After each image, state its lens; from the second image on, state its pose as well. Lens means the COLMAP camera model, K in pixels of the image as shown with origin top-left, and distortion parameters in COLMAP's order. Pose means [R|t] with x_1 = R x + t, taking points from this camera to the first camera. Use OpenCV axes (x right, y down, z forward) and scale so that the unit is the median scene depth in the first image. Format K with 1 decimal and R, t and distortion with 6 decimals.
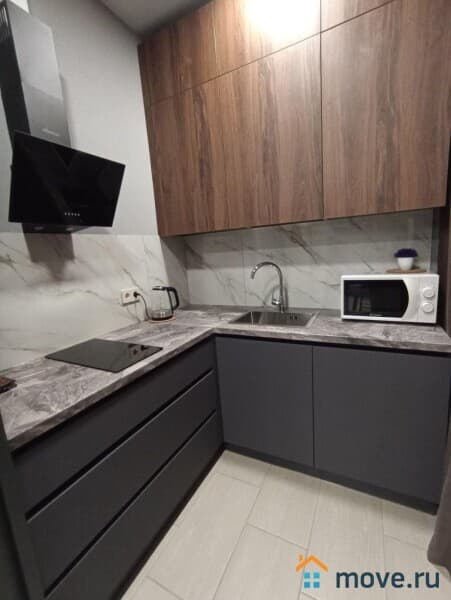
lens RADIAL K [[272.6, 0, 227.8], [0, 272.6, 297.3], [0, 0, 1]] dist [-0.046441, 0.030804]
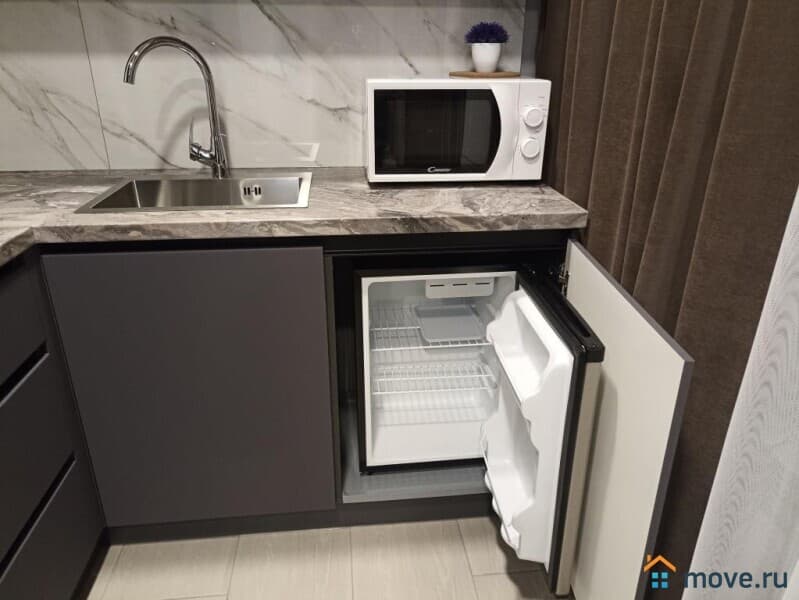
lens RADIAL K [[588.7, 0, 398.9], [0, 588.7, 295.5], [0, 0, 1]] dist [0.039501, -0.036110]
pose [[0.832794, -0.143451, 0.534674, -0.083869], [0.030598, 0.976294, 0.214277, 0.053806], [-0.552737, -0.162089, 0.817441, 0.155670]]
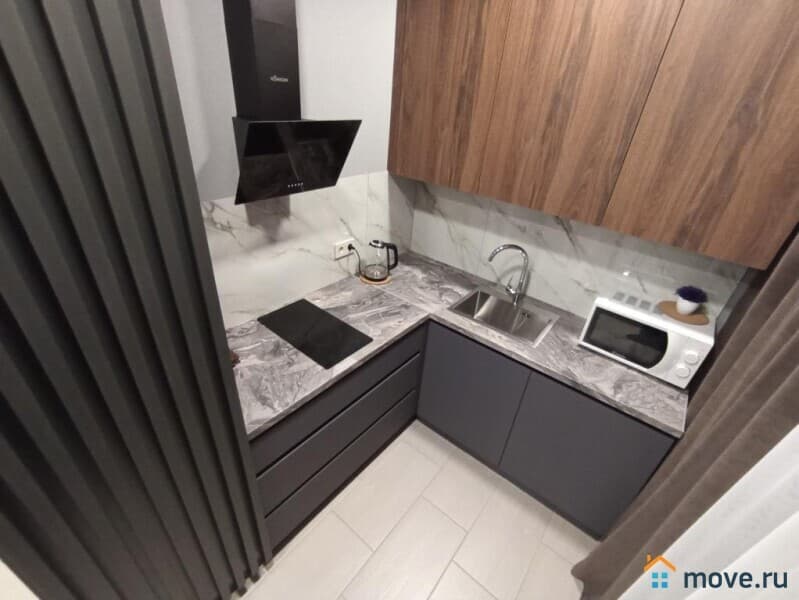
lens RADIAL K [[363.0, 0, 395.7], [0, 363.0, 295.9], [0, 0, 1]] dist [-0.046441, 0.030804]
pose [[0.967649, 0.227379, -0.109337, -0.047804], [-0.175949, 0.918749, 0.353472, -0.358137], [0.180825, -0.322799, 0.929034, -0.106726]]
